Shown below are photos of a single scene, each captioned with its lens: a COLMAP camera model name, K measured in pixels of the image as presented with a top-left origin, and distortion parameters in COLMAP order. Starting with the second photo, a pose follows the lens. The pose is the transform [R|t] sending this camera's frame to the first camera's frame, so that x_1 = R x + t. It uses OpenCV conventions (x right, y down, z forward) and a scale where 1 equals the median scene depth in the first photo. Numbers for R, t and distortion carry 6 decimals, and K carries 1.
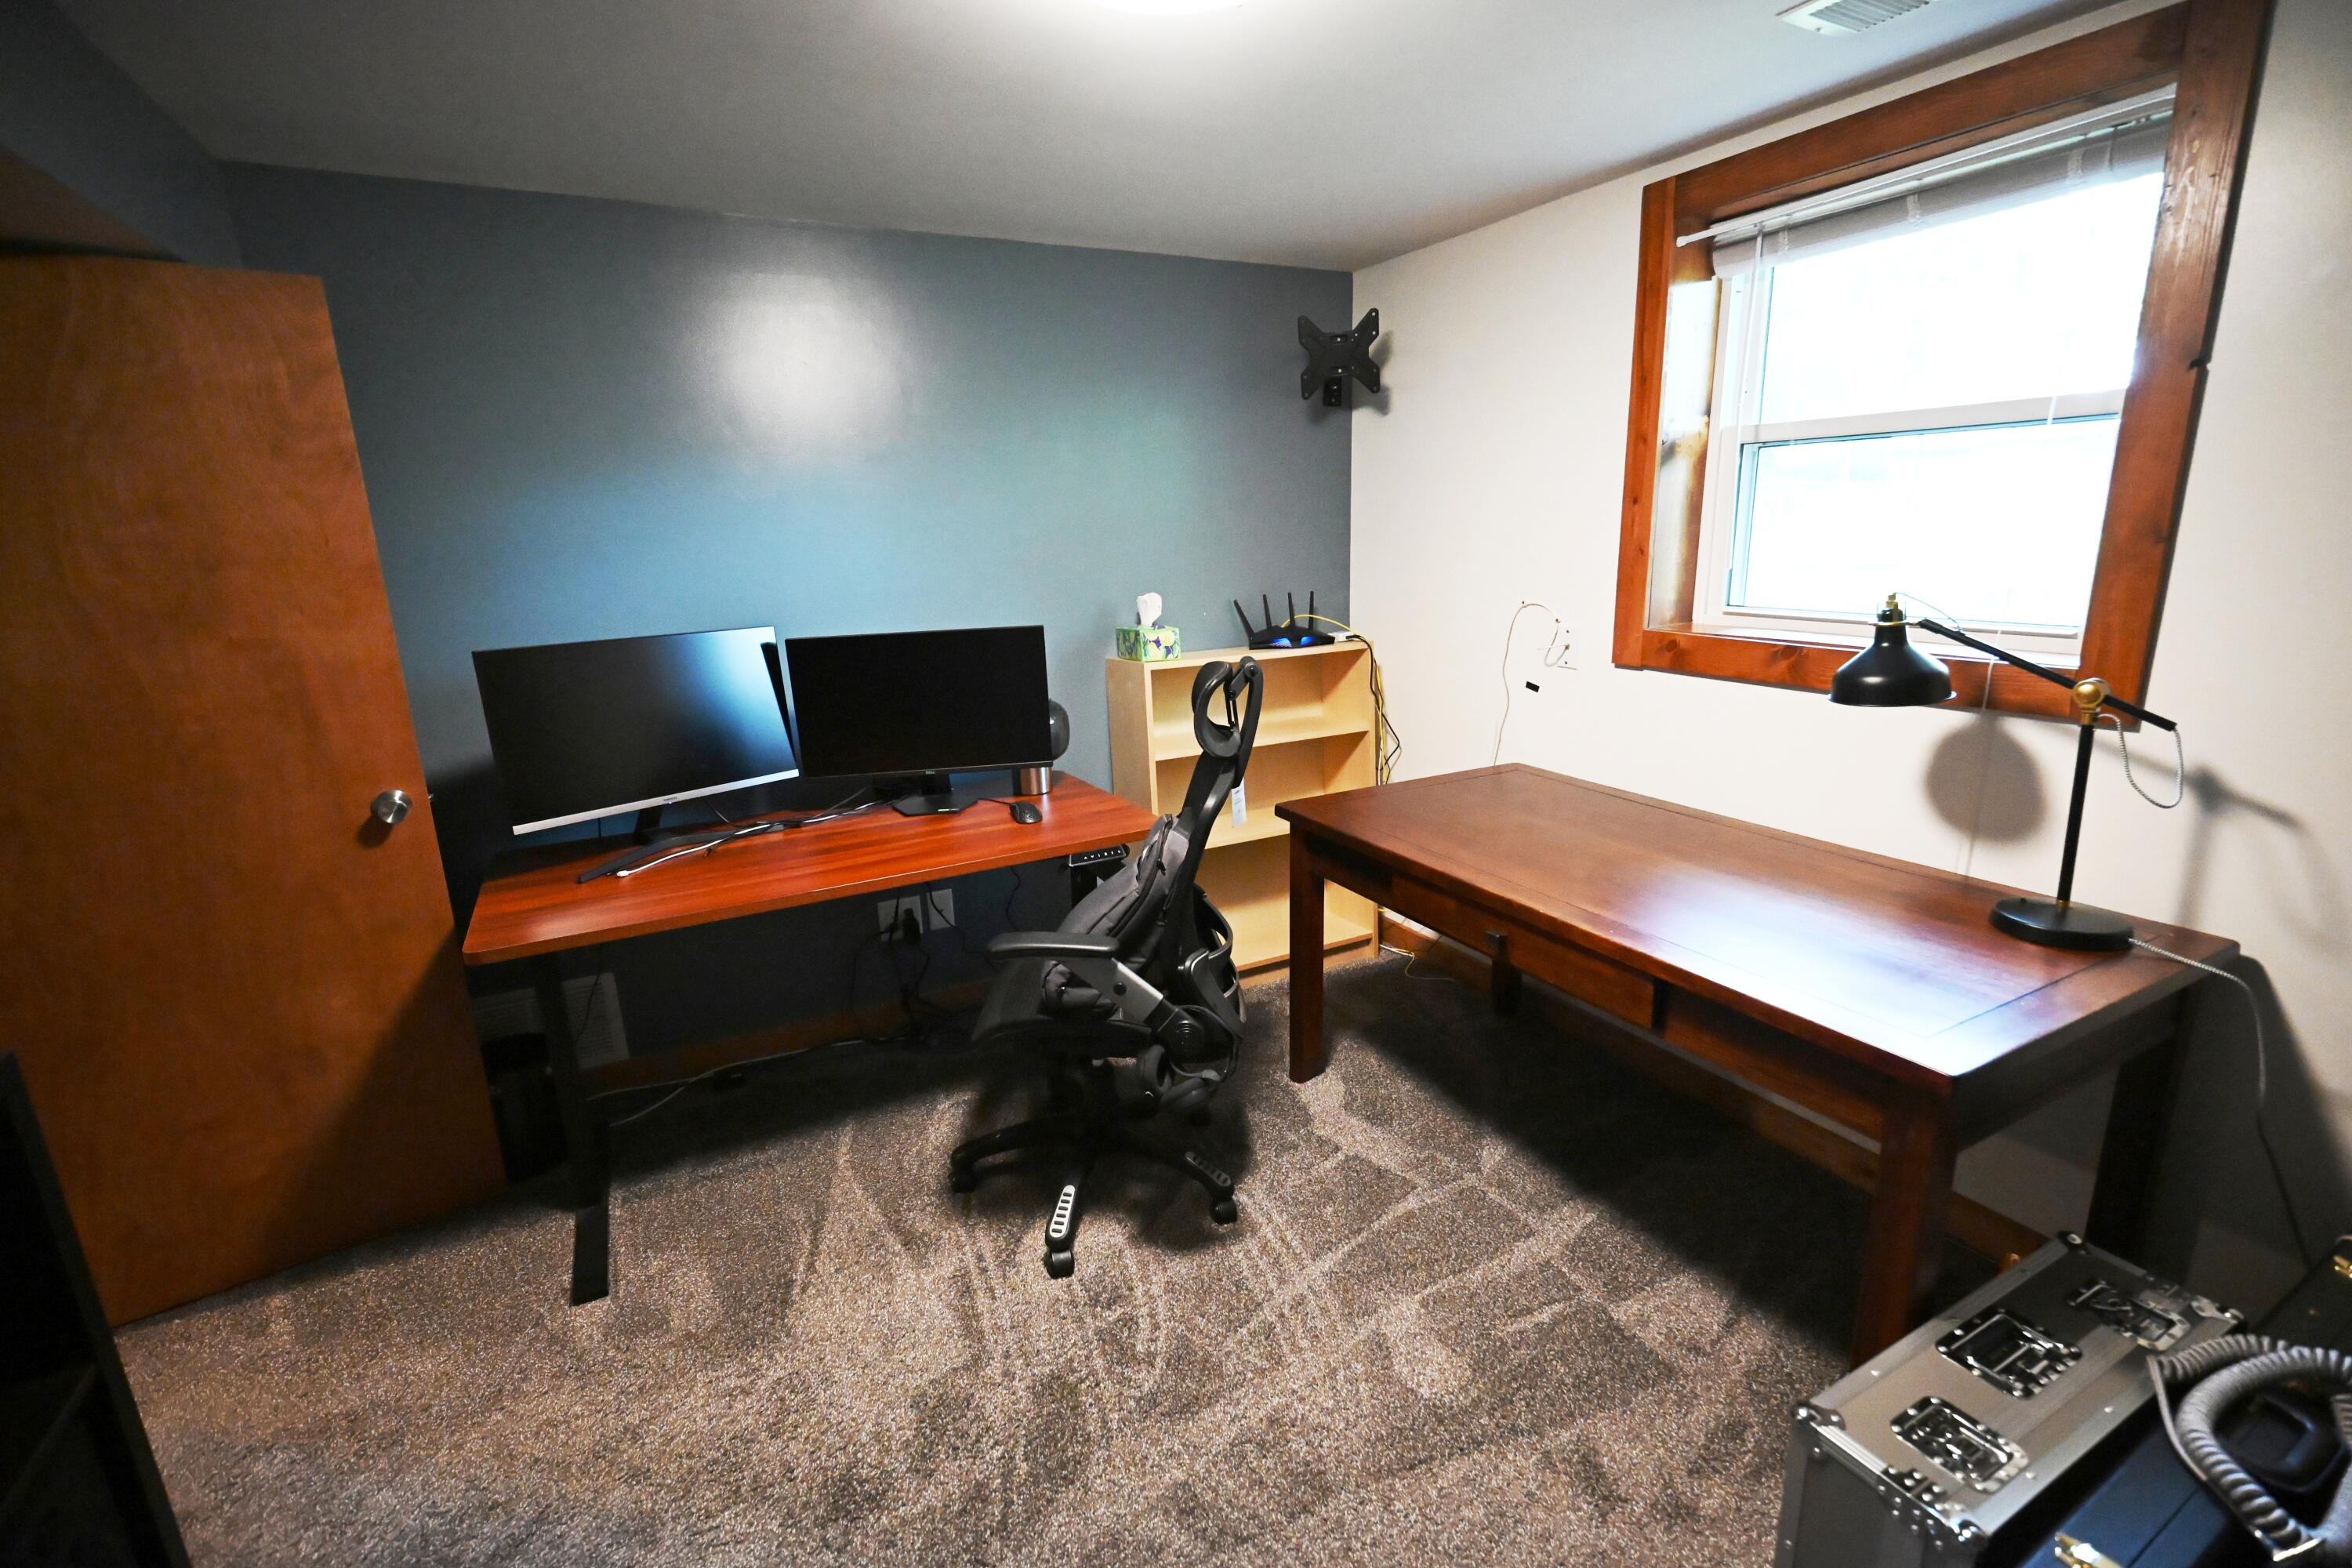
lens RADIAL K [[1028.9, 0, 1176.0], [0, 1028.9, 784.0], [0, 0, 1]] dist [-0.017359, 0.000192]
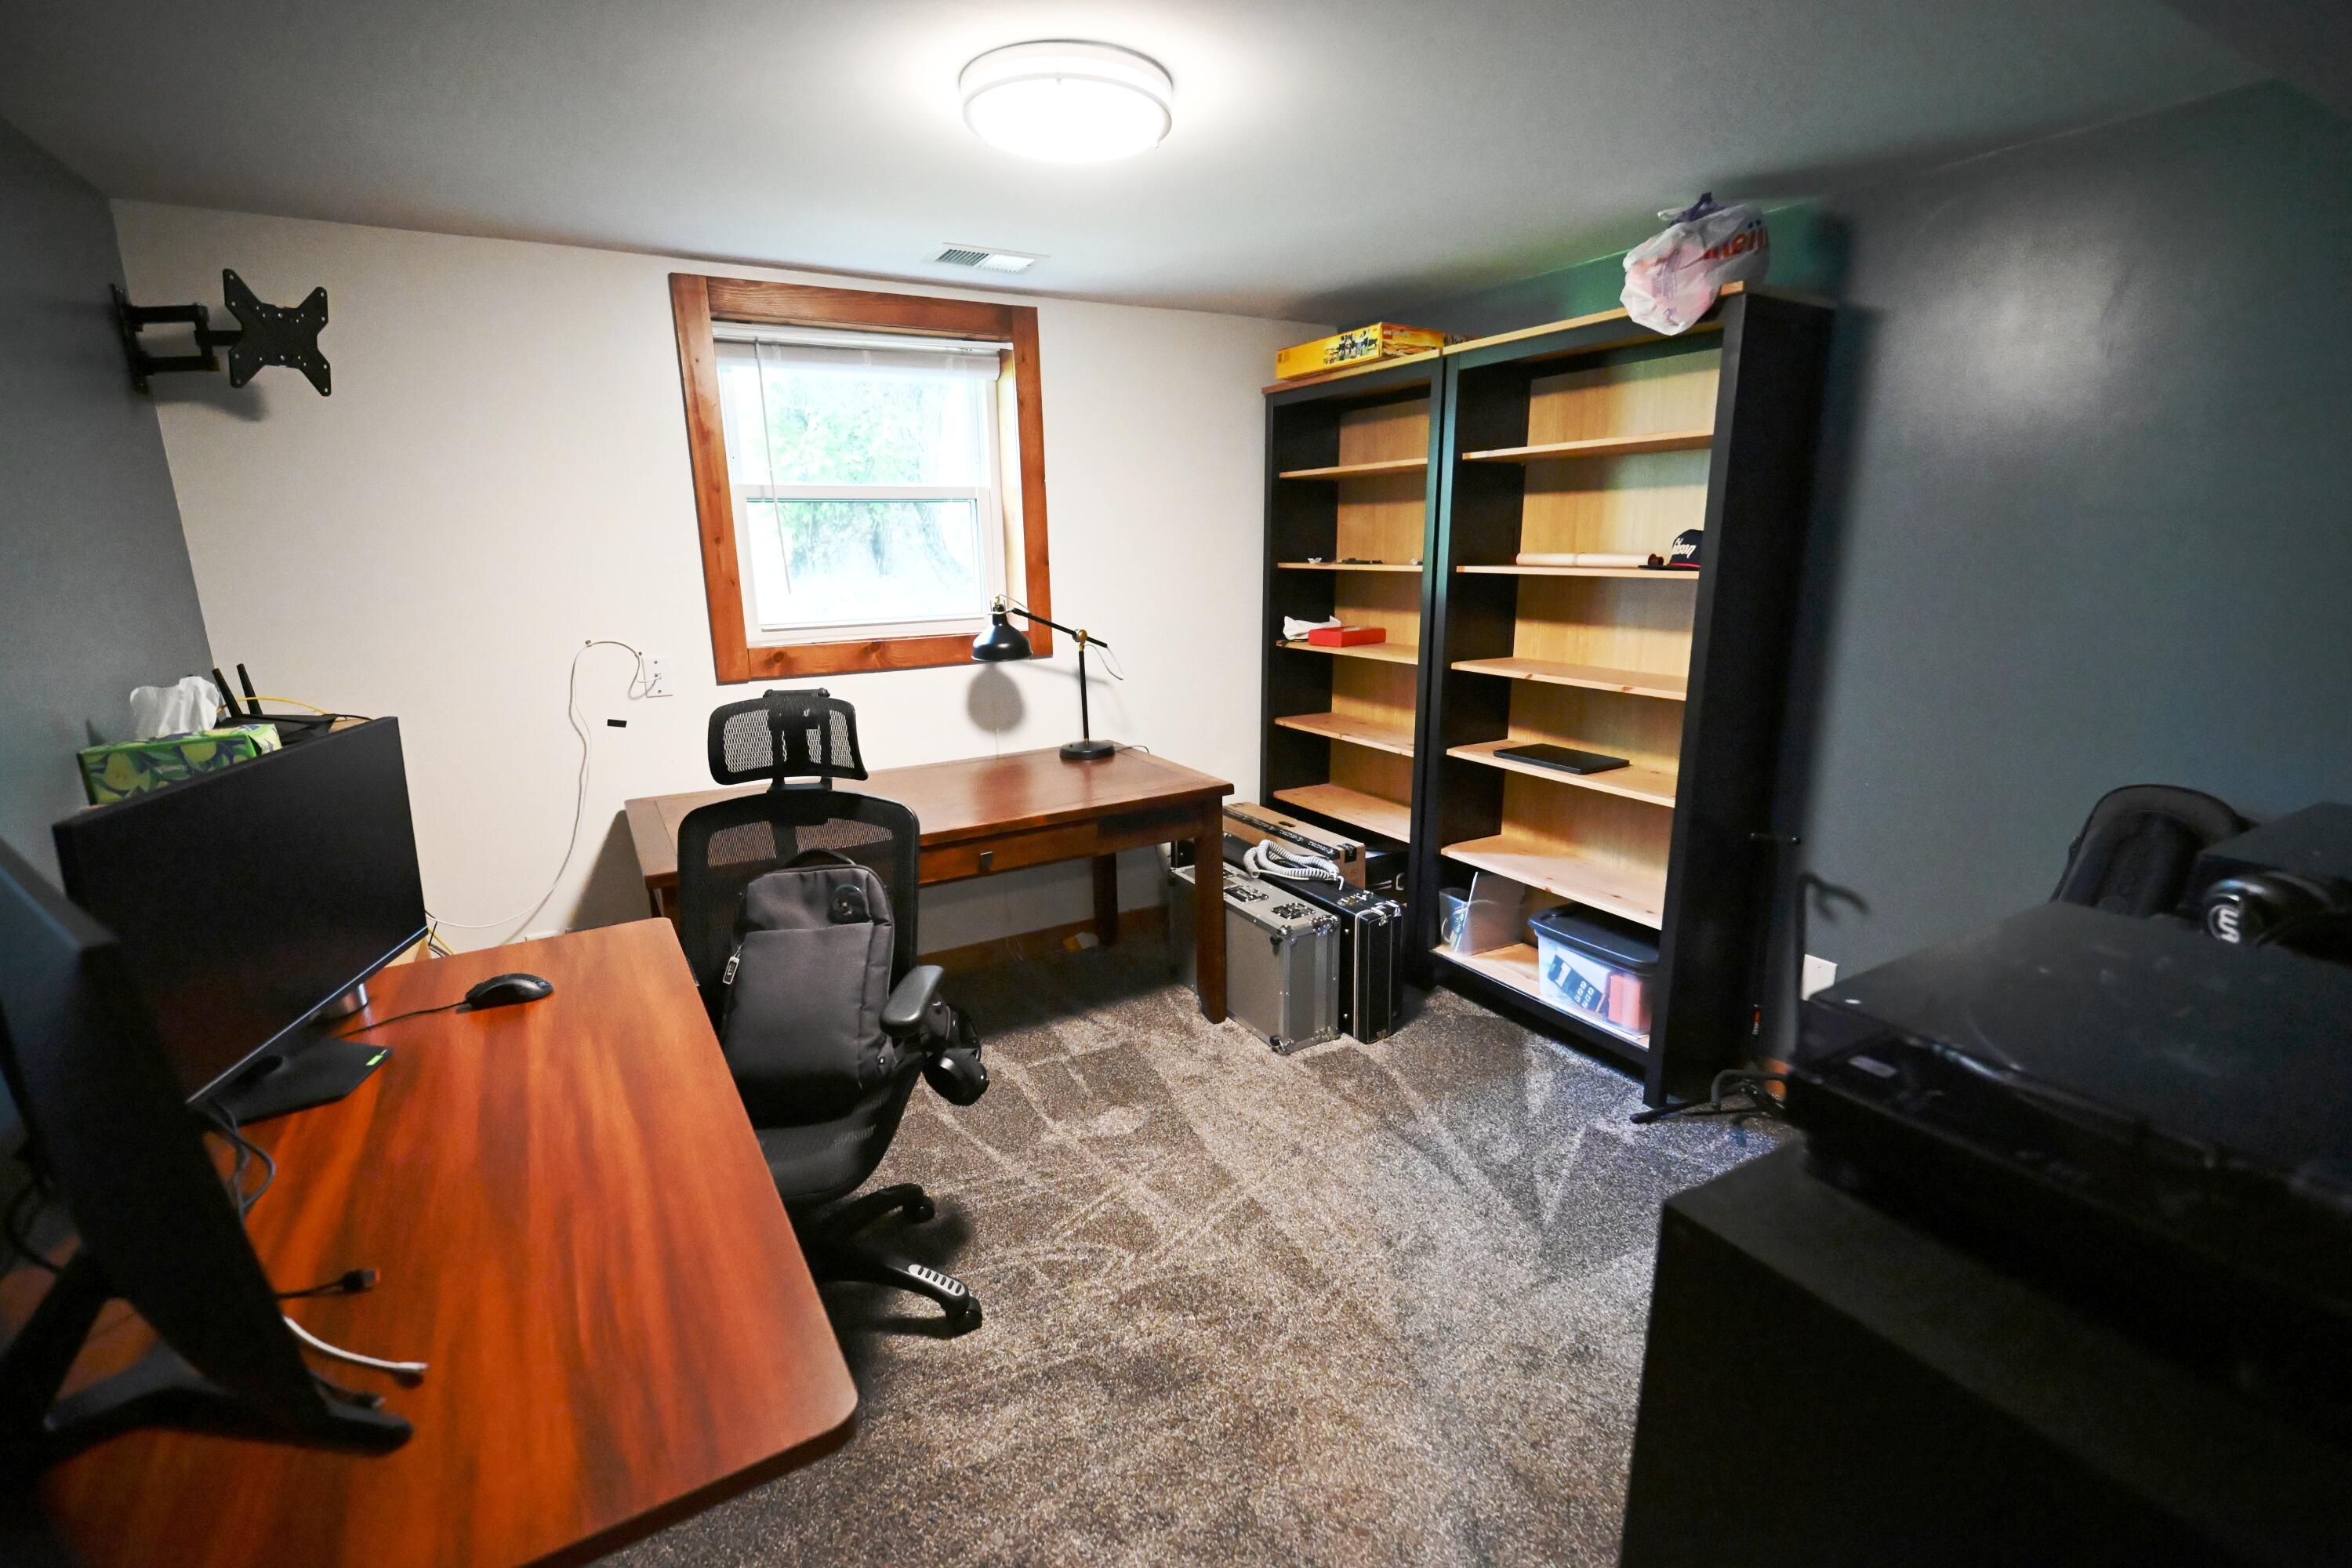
lens RADIAL K [[1039.5, 0, 1176.0], [0, 1039.5, 784.0], [0, 0, 1]] dist [0.000314, 0.000212]
pose [[-0.041984, -0.208247, 0.977175, -0.969546], [0.260739, 0.941862, 0.211924, -0.157928], [-0.964496, 0.263685, 0.014755, 0.666666]]
